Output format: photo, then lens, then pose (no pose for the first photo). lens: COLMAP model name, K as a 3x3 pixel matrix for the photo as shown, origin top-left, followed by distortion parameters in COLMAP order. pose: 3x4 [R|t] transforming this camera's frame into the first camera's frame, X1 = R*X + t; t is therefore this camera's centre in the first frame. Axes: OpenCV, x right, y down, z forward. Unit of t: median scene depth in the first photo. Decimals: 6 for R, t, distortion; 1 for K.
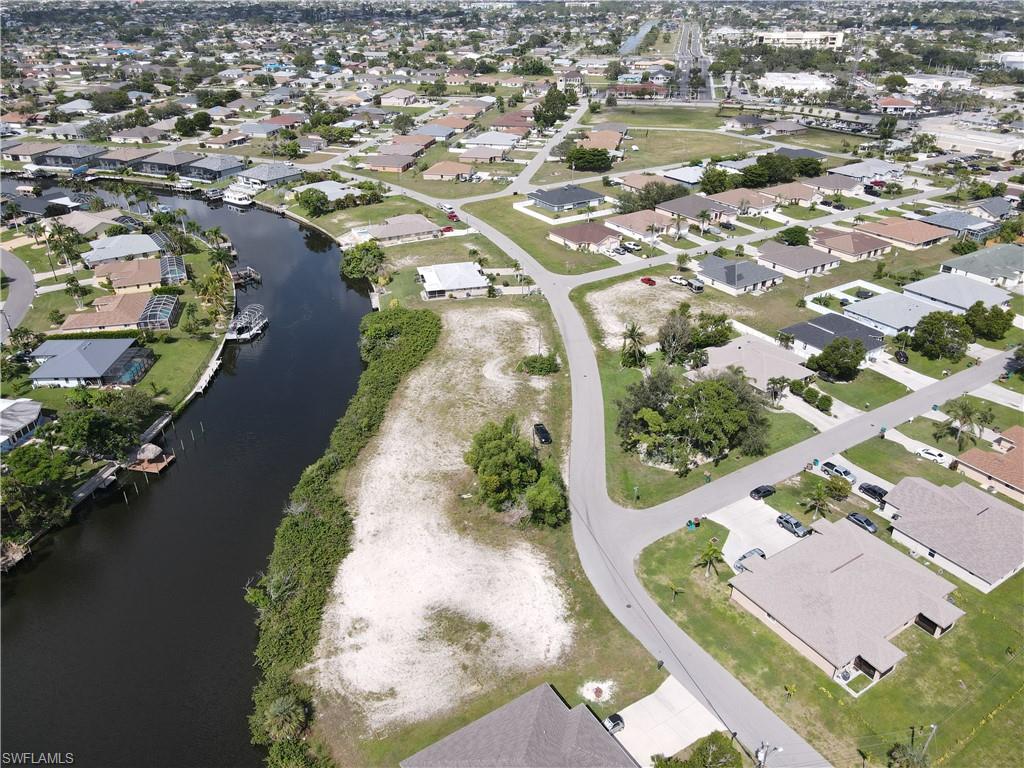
lens RADIAL K [[748.7, 0, 512.4], [0, 748.7, 388.0], [0, 0, 1]] dist [-0.011367, 0.059437]
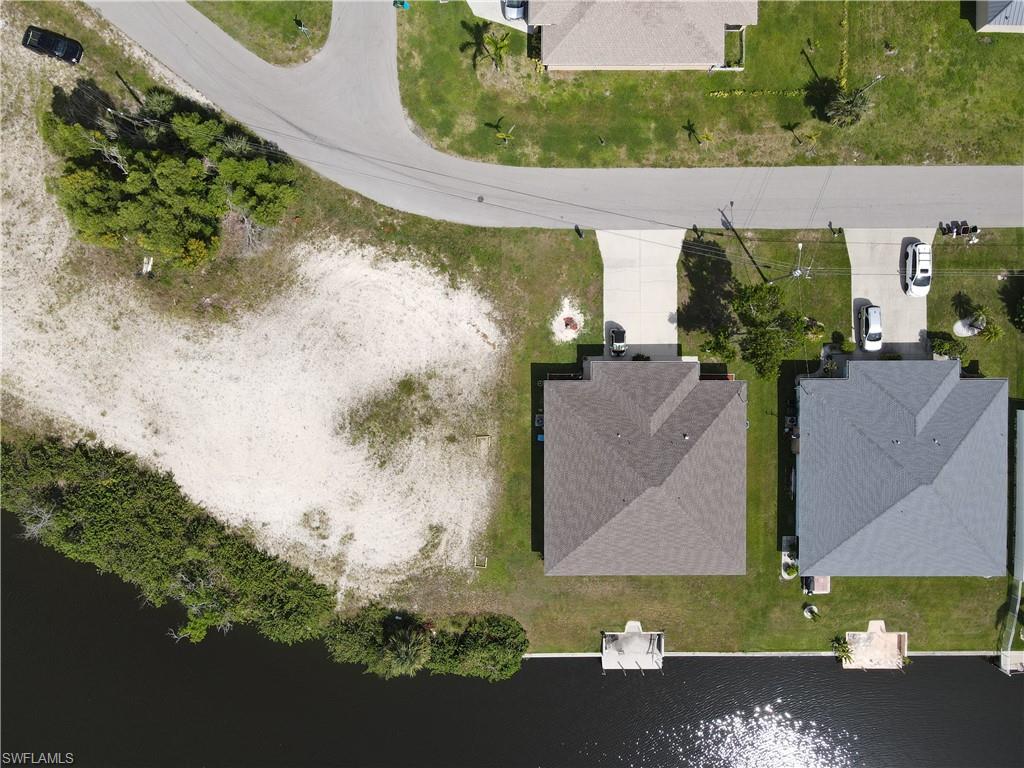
lens RADIAL K [[751.9, 0, 512.4], [0, 751.9, 377.7], [0, 0, 1]] dist [-0.002411, 0.041685]
pose [[0.539269, -0.842080, -0.009462, 0.024388], [0.395403, 0.243264, 0.885708, -0.231801], [-0.743536, -0.481377, 0.464146, 0.417246]]
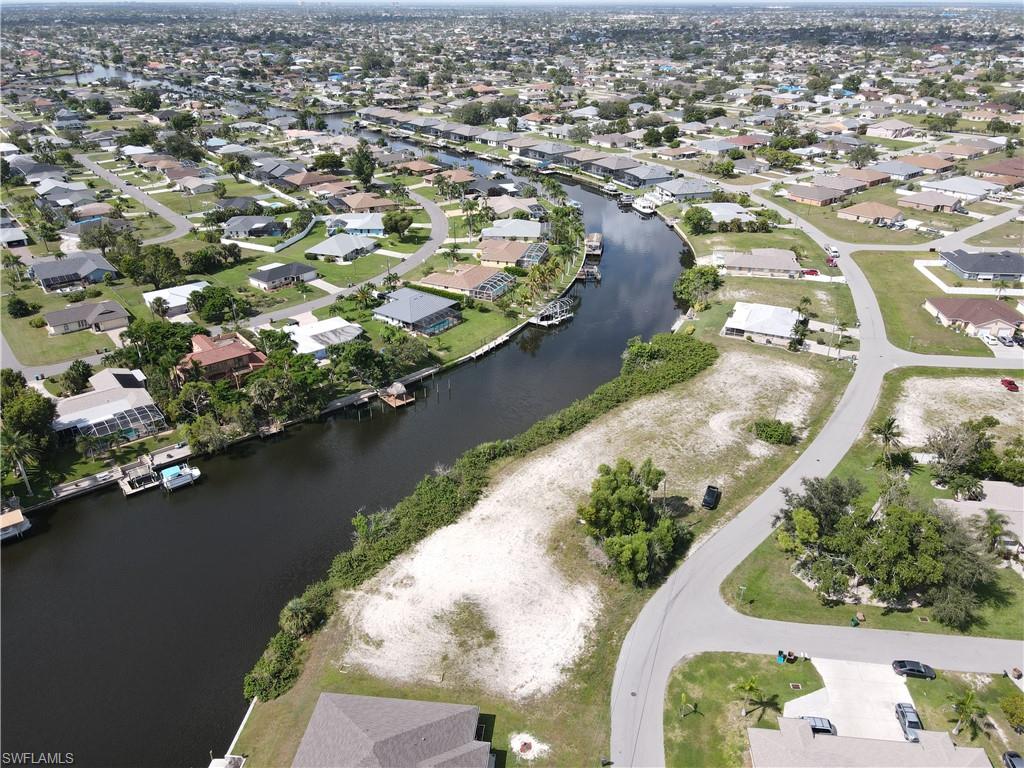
lens RADIAL K [[748.7, 0, 512.4], [0, 748.7, 388.0], [0, 0, 1]] dist [-0.011367, 0.059437]
pose [[0.779976, 0.290317, -0.554394, 0.328978], [-0.302665, 0.950384, 0.071864, -0.059786], [0.547751, 0.111744, 0.829146, 0.100416]]
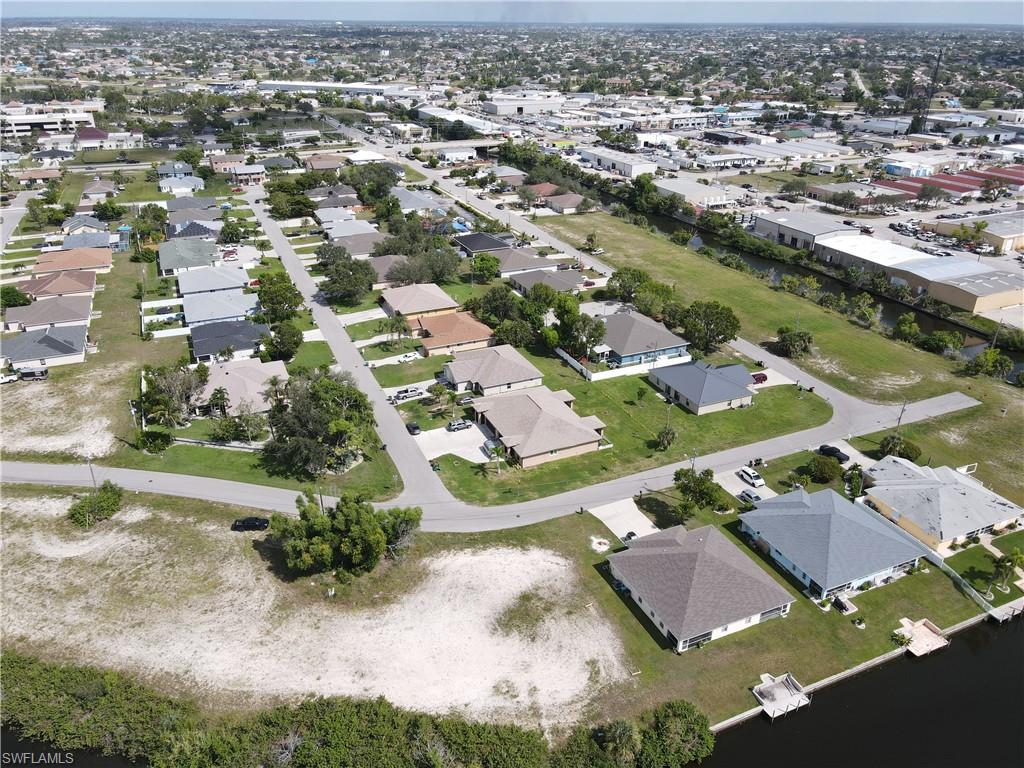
lens RADIAL K [[748.7, 0, 512.4], [0, 748.7, 388.0], [0, 0, 1]] dist [-0.011367, 0.059437]
pose [[0.149402, -0.438073, 0.886437, -0.644714], [0.469603, 0.820376, 0.326278, -0.220258], [-0.870145, 0.367527, 0.328286, 0.396714]]
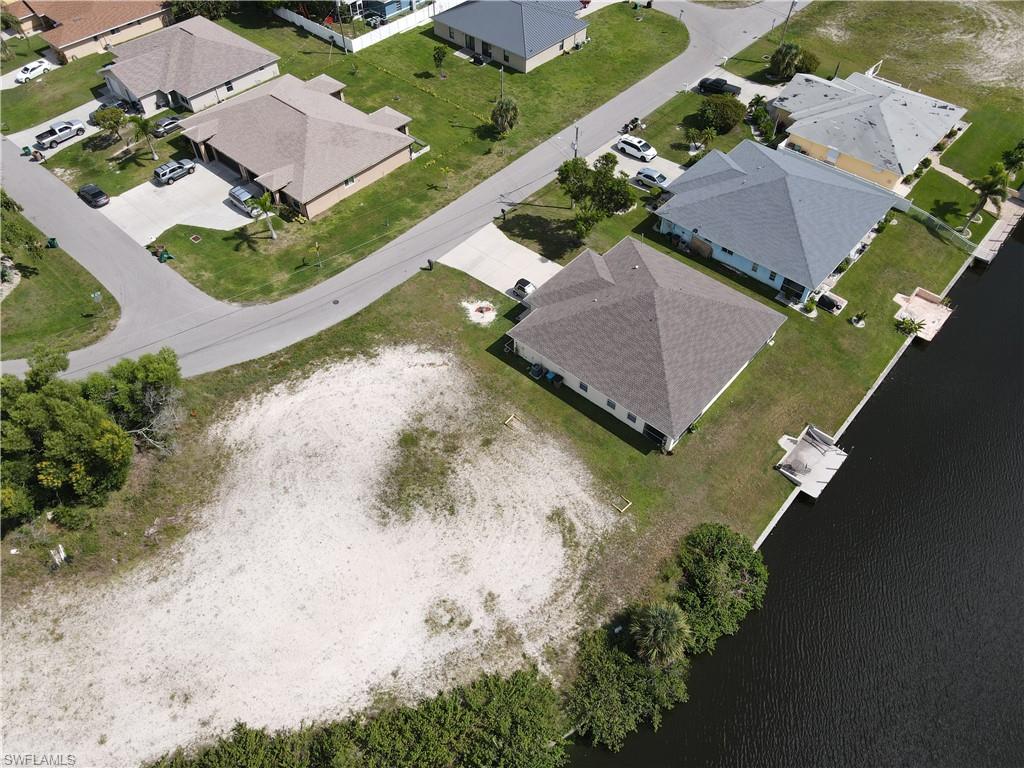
lens RADIAL K [[751.9, 0, 512.4], [0, 751.9, 377.7], [0, 0, 1]] dist [-0.002411, 0.041685]
pose [[-0.273368, -0.724345, 0.632925, -0.327144], [0.460914, 0.478895, 0.747140, -0.120827], [-0.844292, 0.495968, 0.202946, 0.554413]]
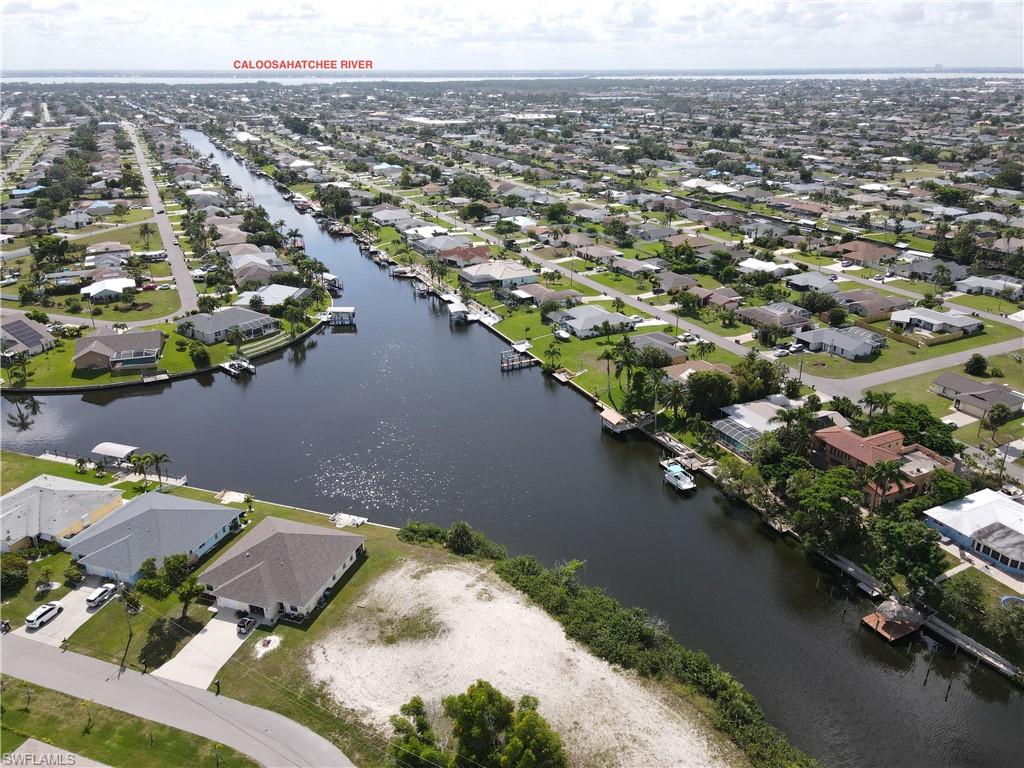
lens RADIAL K [[748.7, 0, 512.4], [0, 748.7, 388.0], [0, 0, 1]] dist [-0.011367, 0.059437]
pose [[-0.782596, 0.250063, -0.570099, 0.254966], [-0.296336, 0.655726, 0.694413, -0.529043], [0.547475, 0.712385, -0.439065, 0.959161]]
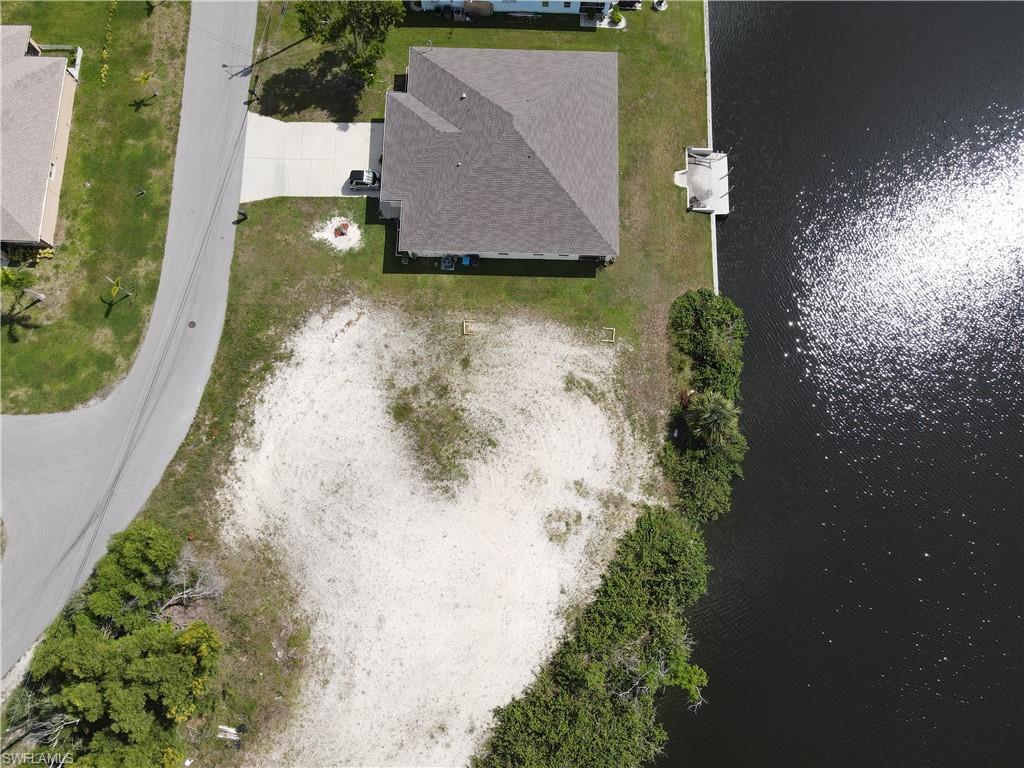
lens RADIAL K [[751.9, 0, 512.4], [0, 751.9, 377.7], [0, 0, 1]] dist [-0.002411, 0.041685]
pose [[-0.829829, -0.547836, 0.106114, -0.125264], [0.257909, -0.207906, 0.943535, -0.193233], [-0.494841, 0.810340, 0.313818, 0.529467]]
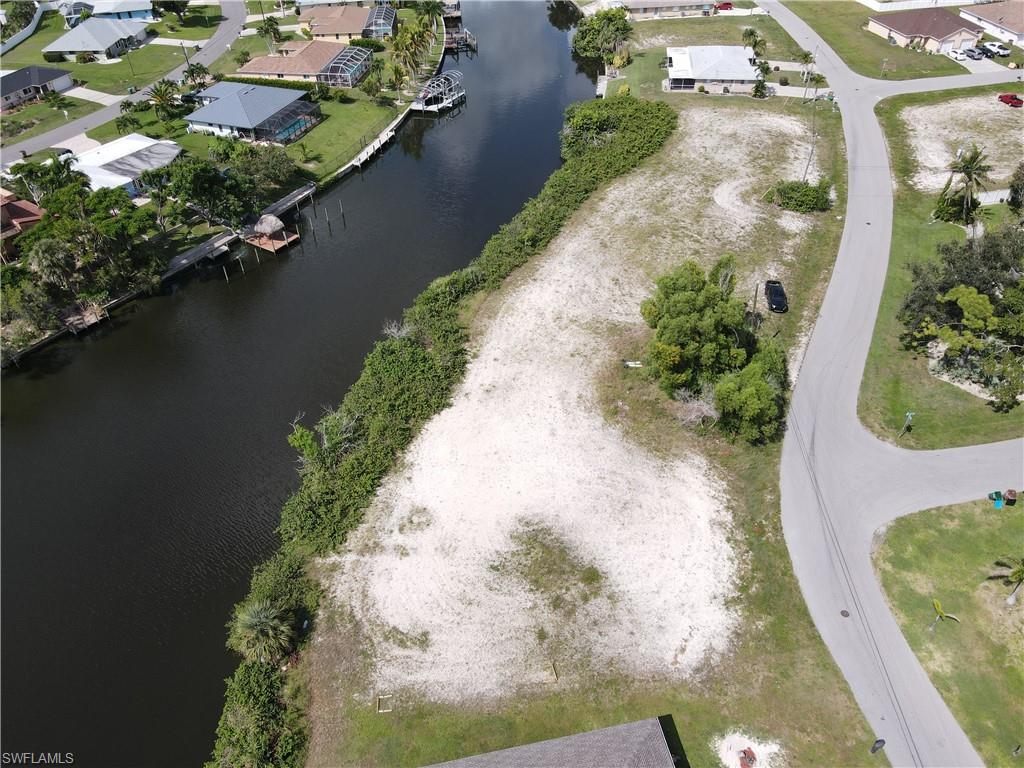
lens RADIAL K [[751.9, 0, 512.4], [0, 751.9, 377.7], [0, 0, 1]] dist [-0.002411, 0.041685]
pose [[0.930592, 0.223469, -0.289930, 0.033214], [-0.160491, 0.960927, 0.225525, 0.018416], [0.328999, -0.163341, 0.930096, 0.302376]]
